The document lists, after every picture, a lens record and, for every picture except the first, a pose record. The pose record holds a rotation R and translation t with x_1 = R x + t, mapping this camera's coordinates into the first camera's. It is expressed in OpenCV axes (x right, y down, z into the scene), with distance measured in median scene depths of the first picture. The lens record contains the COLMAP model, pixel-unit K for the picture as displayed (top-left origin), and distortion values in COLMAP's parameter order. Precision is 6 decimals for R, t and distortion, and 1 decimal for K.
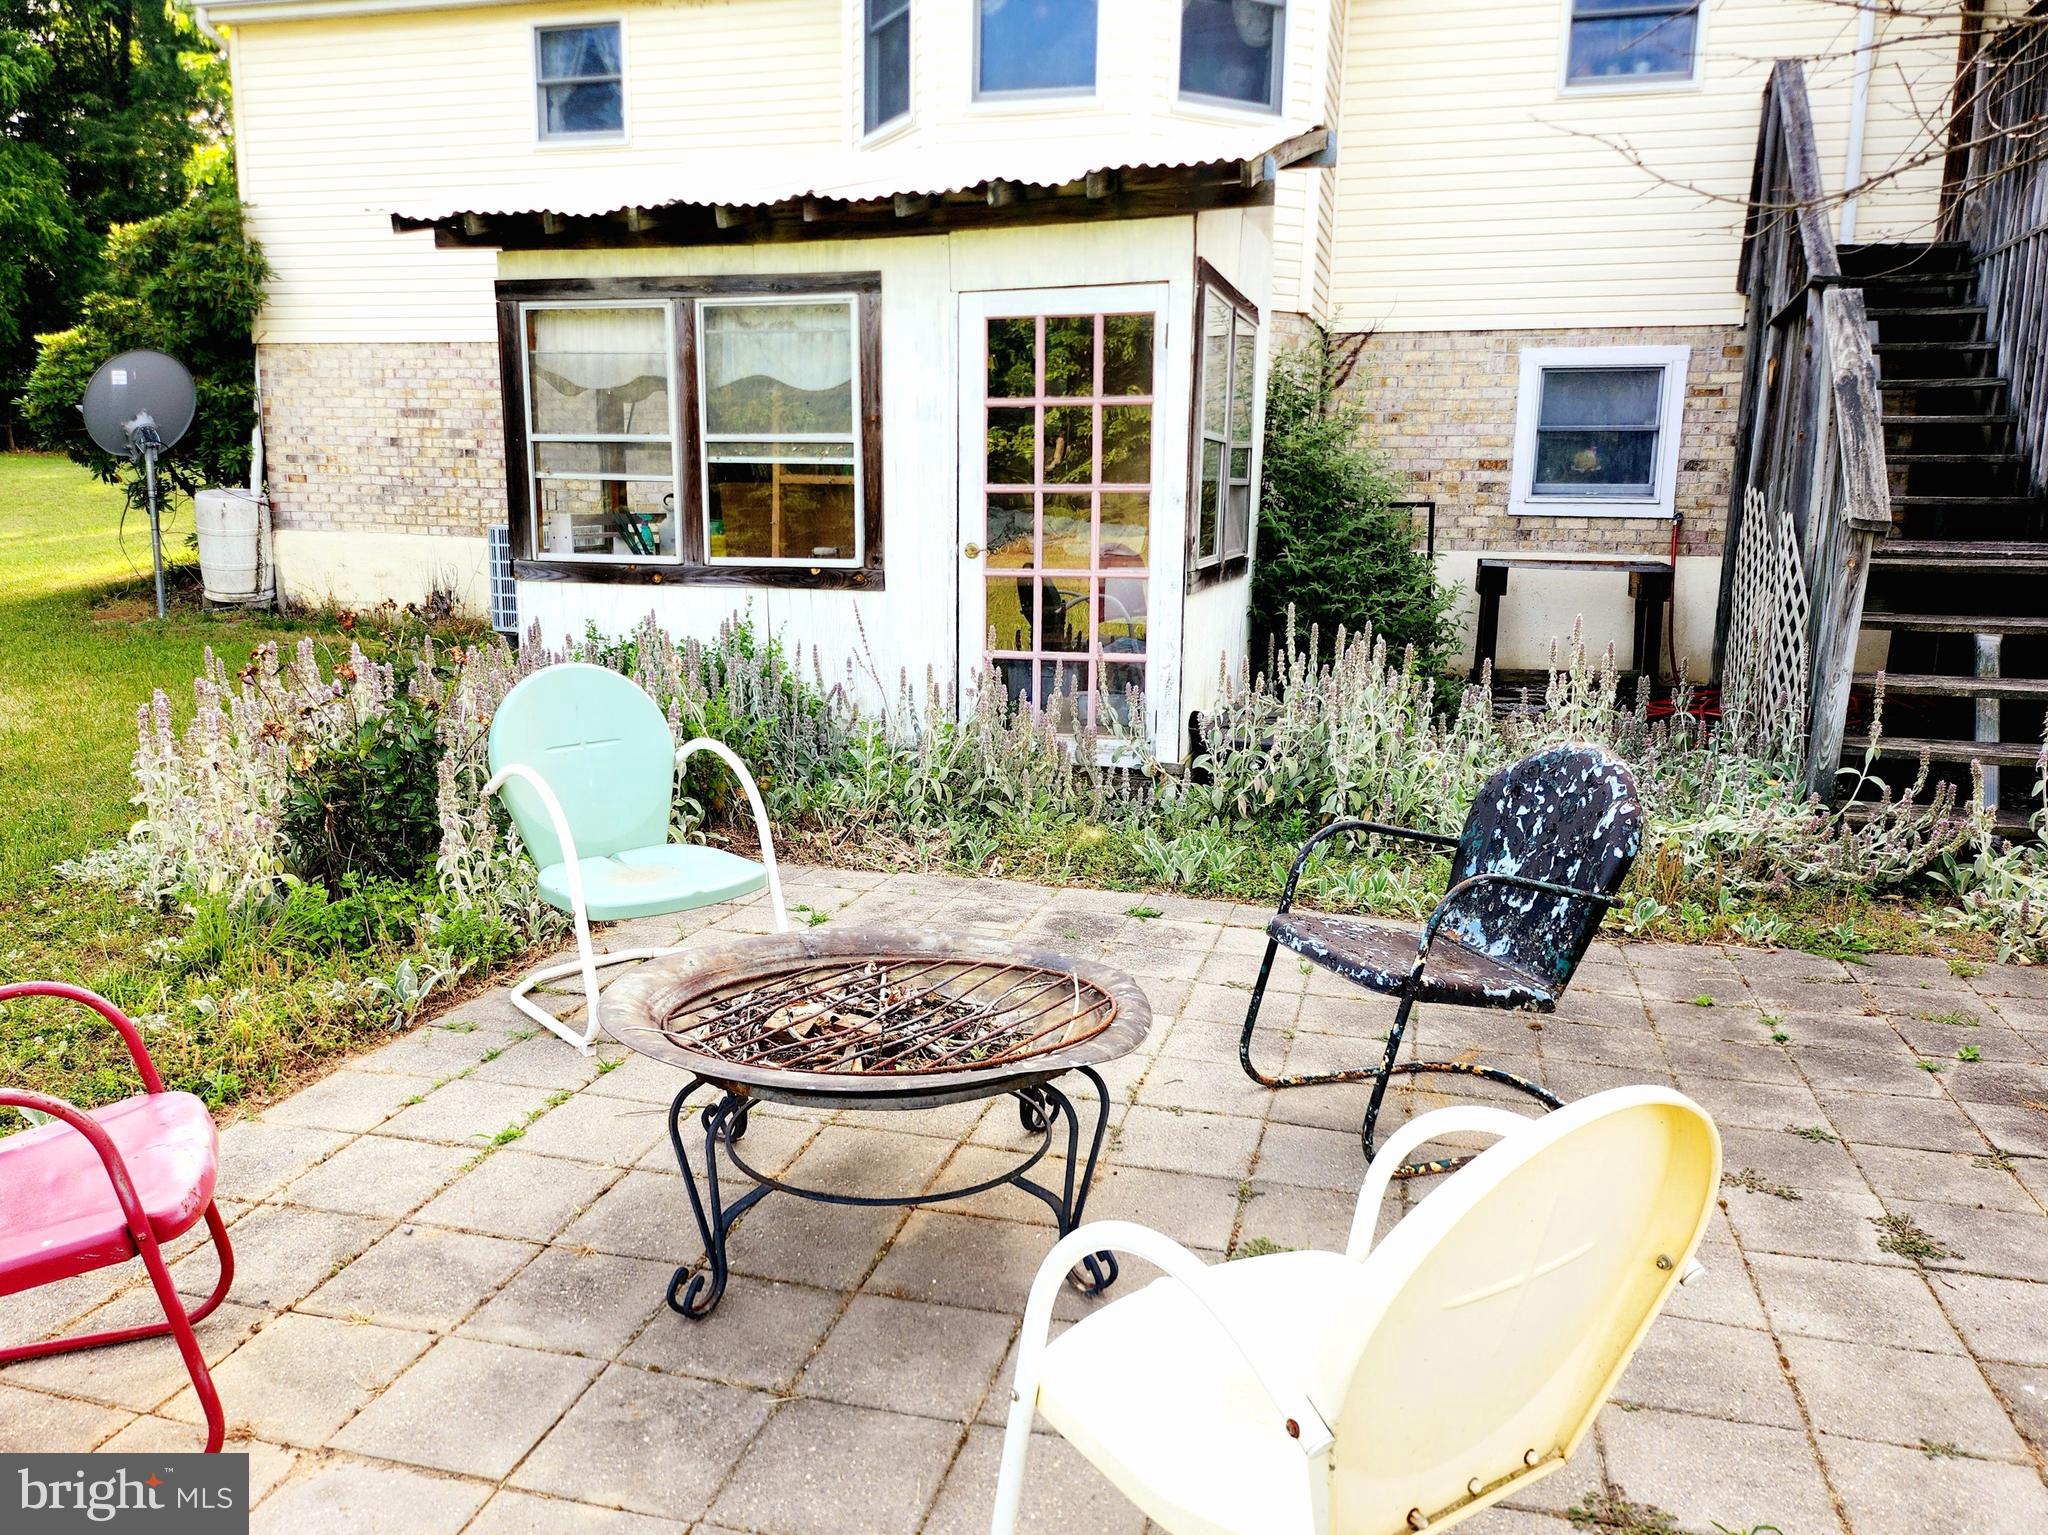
lens RADIAL K [[1586.5, 0, 1024.0], [0, 1586.5, 767.5], [0, 0, 1]] dist [0.098636, -0.159147]
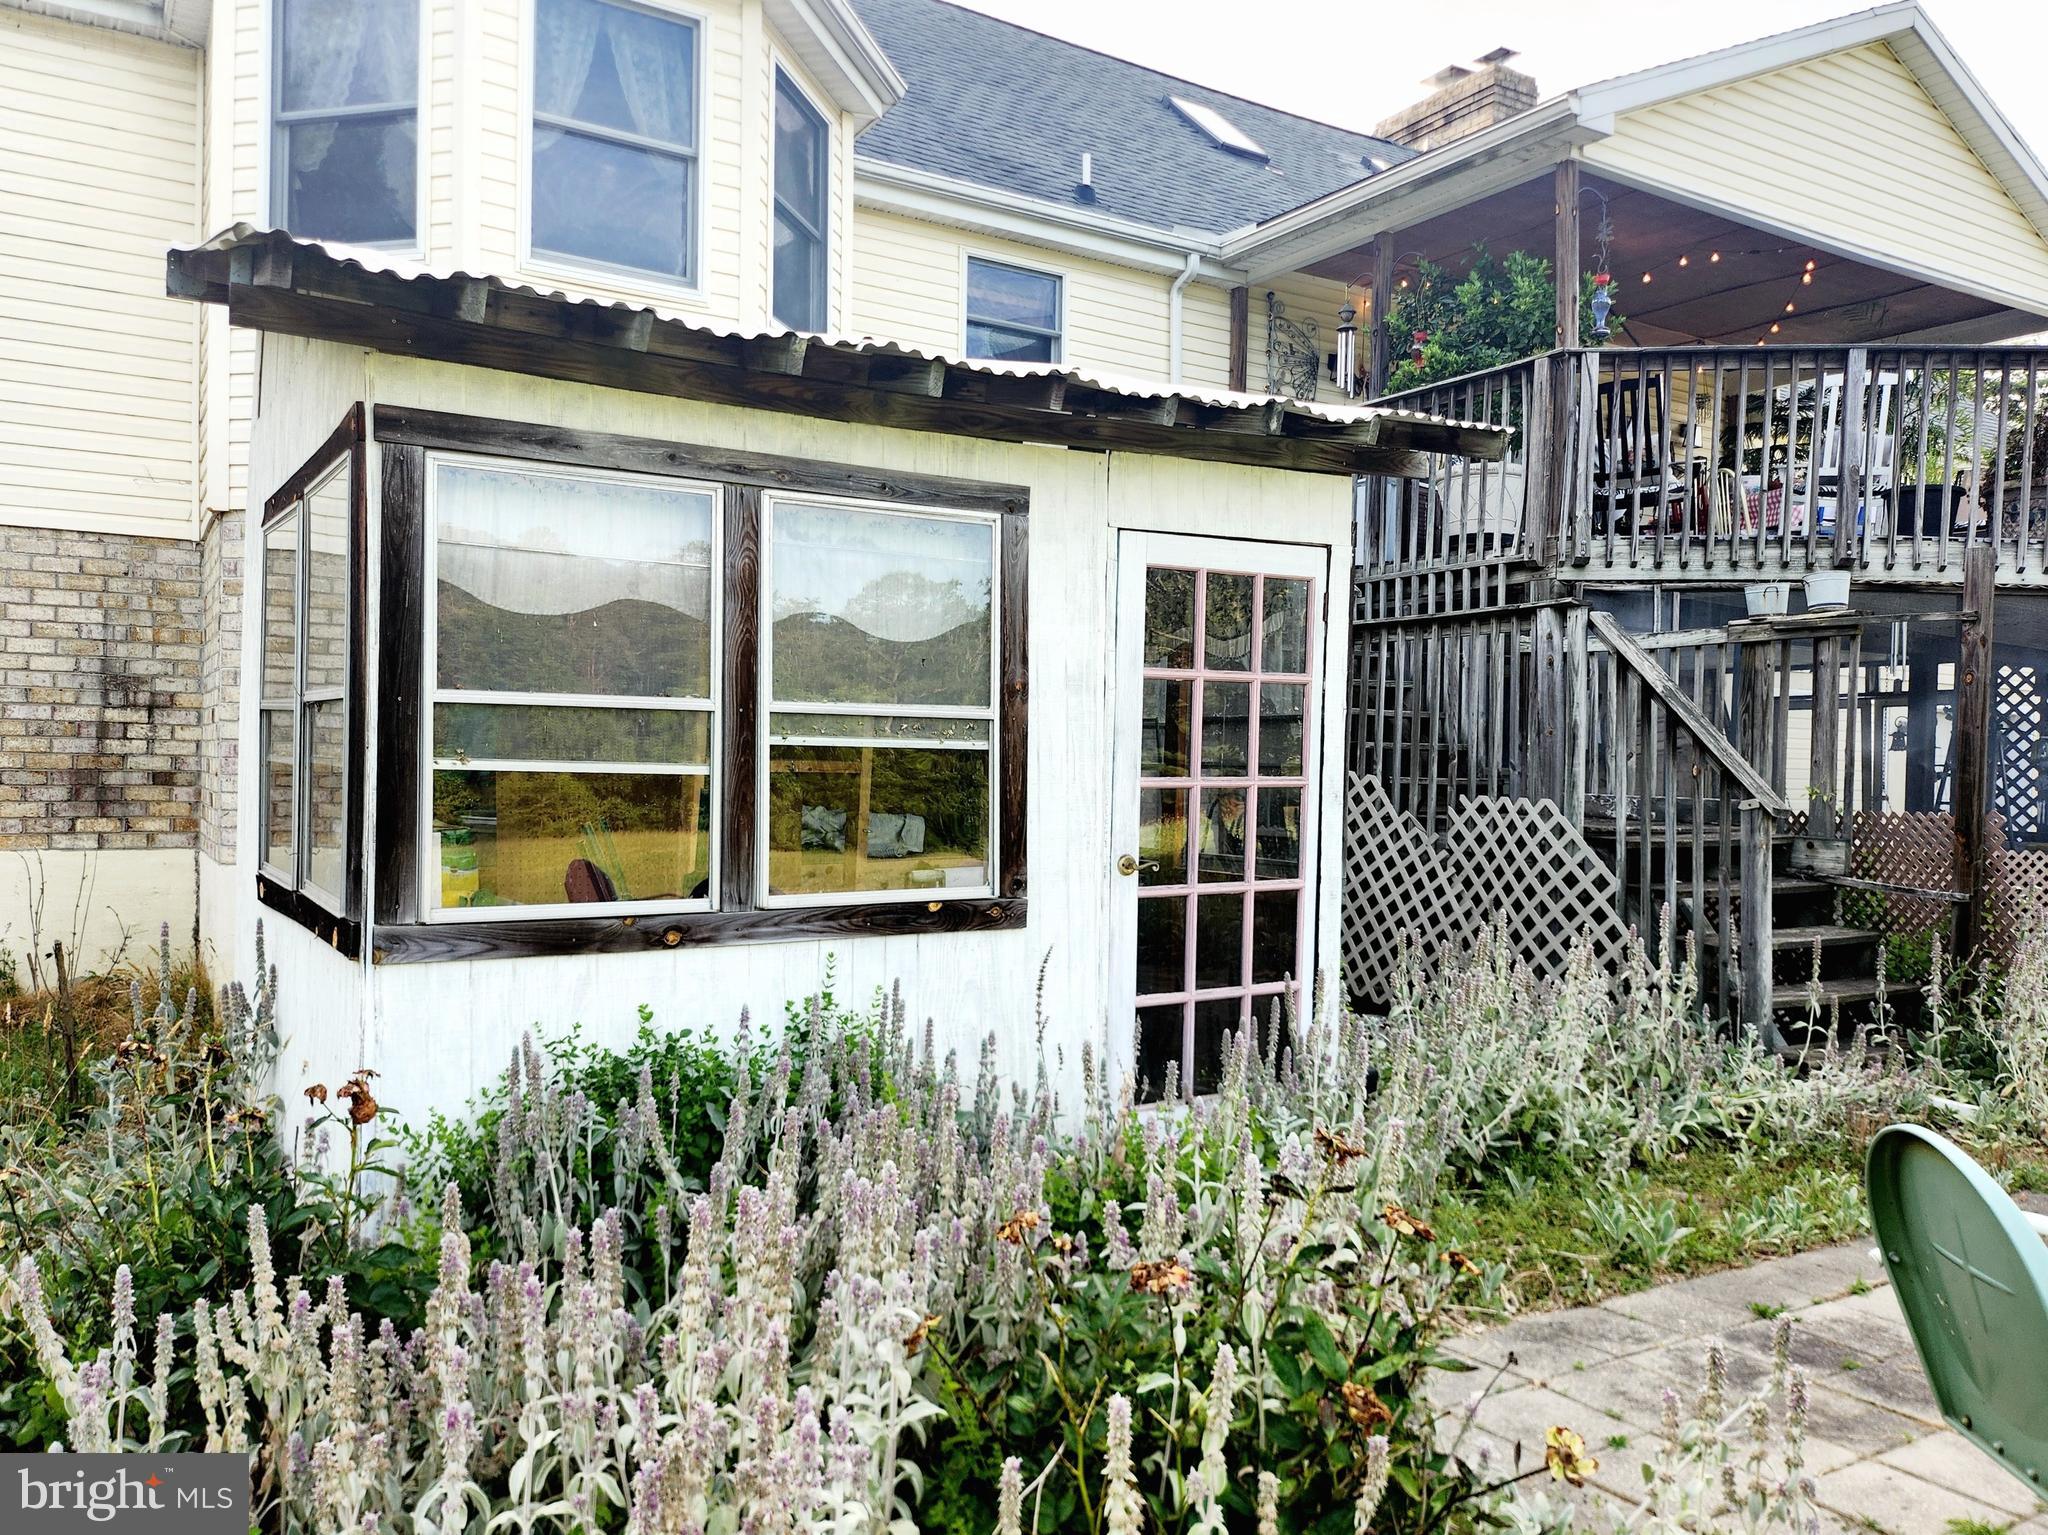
lens RADIAL K [[1586.5, 0, 1024.0], [0, 1586.5, 767.5], [0, 0, 1]] dist [0.098636, -0.159147]
pose [[0.663265, -0.002403, 0.748381, -0.604370], [0.118471, 0.987723, -0.101826, -0.109766], [-0.738948, 0.156199, 0.655407, 0.533741]]
